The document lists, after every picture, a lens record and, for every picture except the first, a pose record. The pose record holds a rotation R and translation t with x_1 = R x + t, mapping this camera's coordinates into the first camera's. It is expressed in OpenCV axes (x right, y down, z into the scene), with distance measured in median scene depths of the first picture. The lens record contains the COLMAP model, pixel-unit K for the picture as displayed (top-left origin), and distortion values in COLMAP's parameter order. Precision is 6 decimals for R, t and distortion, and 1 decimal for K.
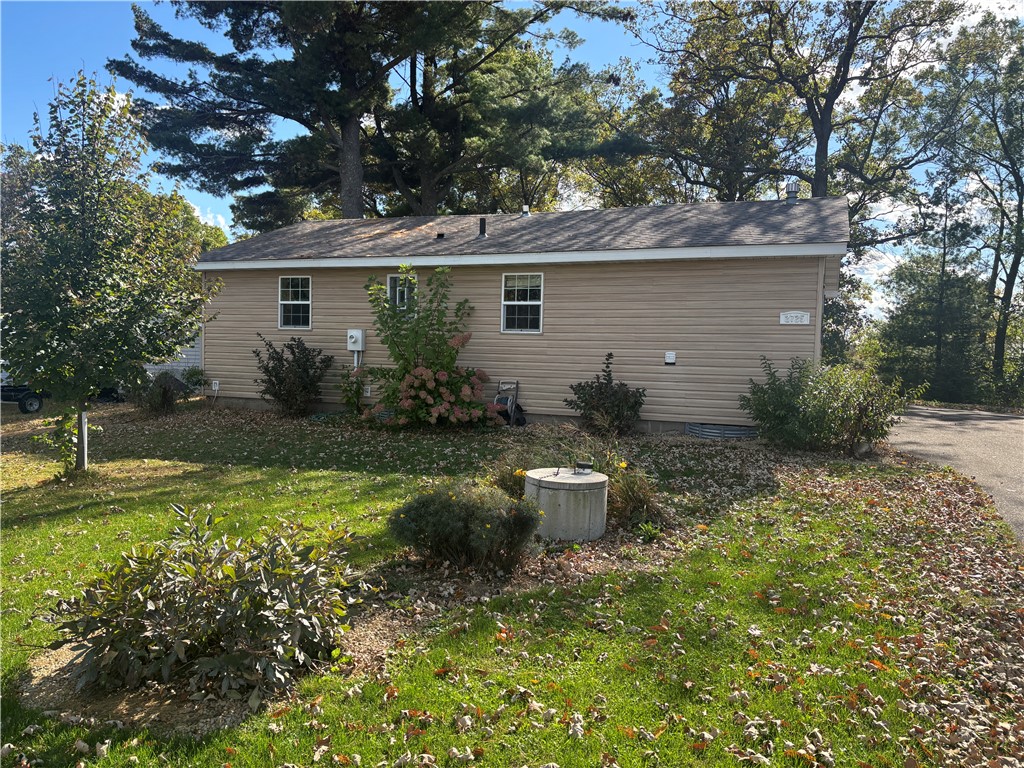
lens RADIAL K [[756.8, 0, 512.0], [0, 756.8, 384.0], [0, 0, 1]] dist [0.115970, -0.218083]
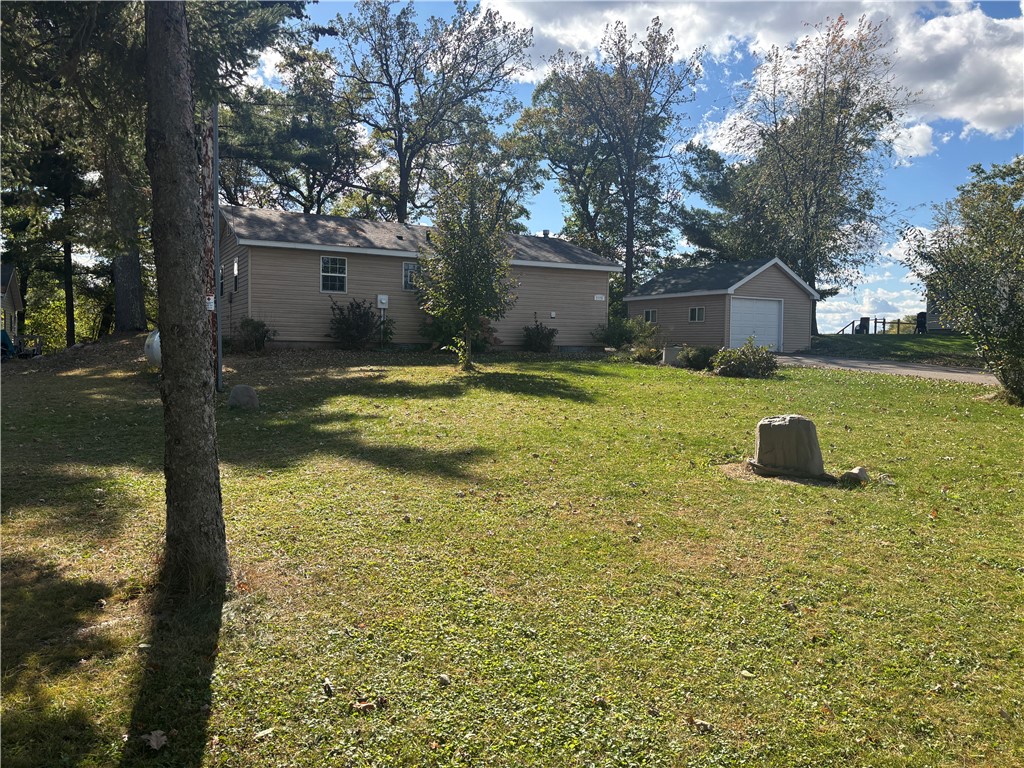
lens RADIAL K [[756.7, 0, 512.0], [0, 756.7, 384.0], [0, 0, 1]] dist [0.023585, -0.006812]
pose [[0.665630, -0.054681, 0.744276, -0.702444], [0.024316, 0.998372, 0.051603, 0.021943], [-0.745886, -0.016251, 0.665875, -0.141996]]
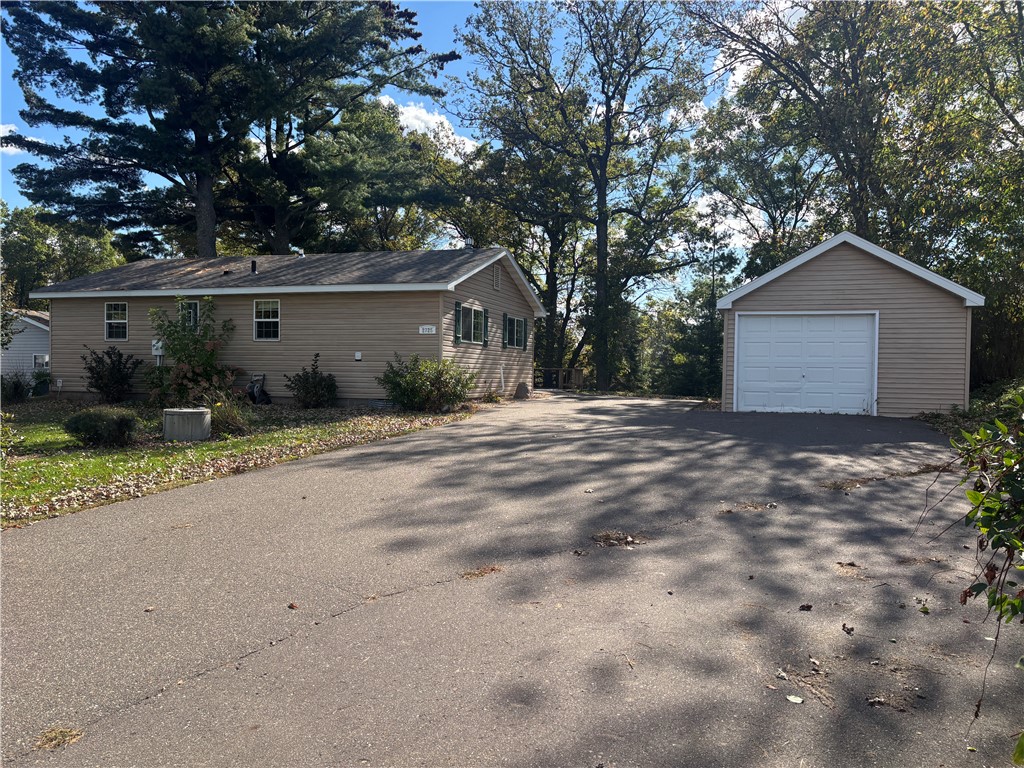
lens RADIAL K [[756.7, 0, 512.0], [0, 756.7, 384.0], [0, 0, 1]] dist [0.023585, -0.006812]
pose [[0.997521, -0.012707, 0.069210, 0.203923], [0.014504, 0.999569, -0.025528, 0.031725], [-0.068856, 0.026468, 0.997275, -0.257458]]
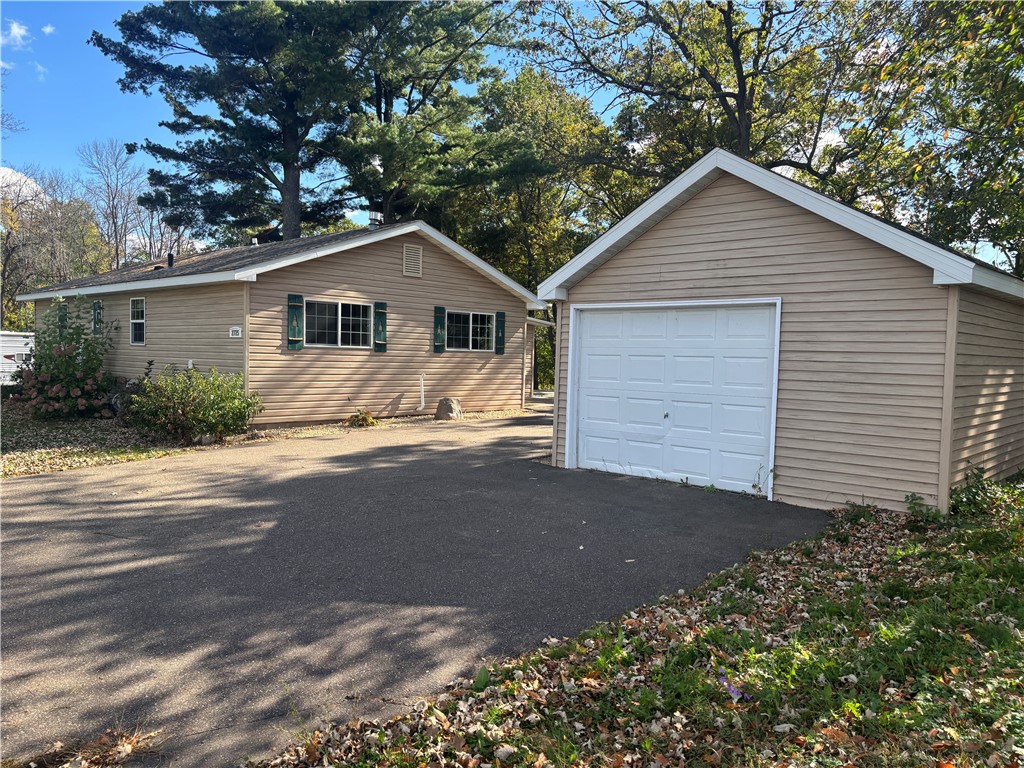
lens RADIAL K [[756.7, 0, 512.0], [0, 756.7, 384.0], [0, 0, 1]] dist [0.023585, -0.006812]
pose [[0.934921, 0.009239, -0.354736, 0.570864], [-0.009812, 0.999952, 0.000185, -0.003837], [0.354720, 0.003308, 0.934967, 0.013016]]
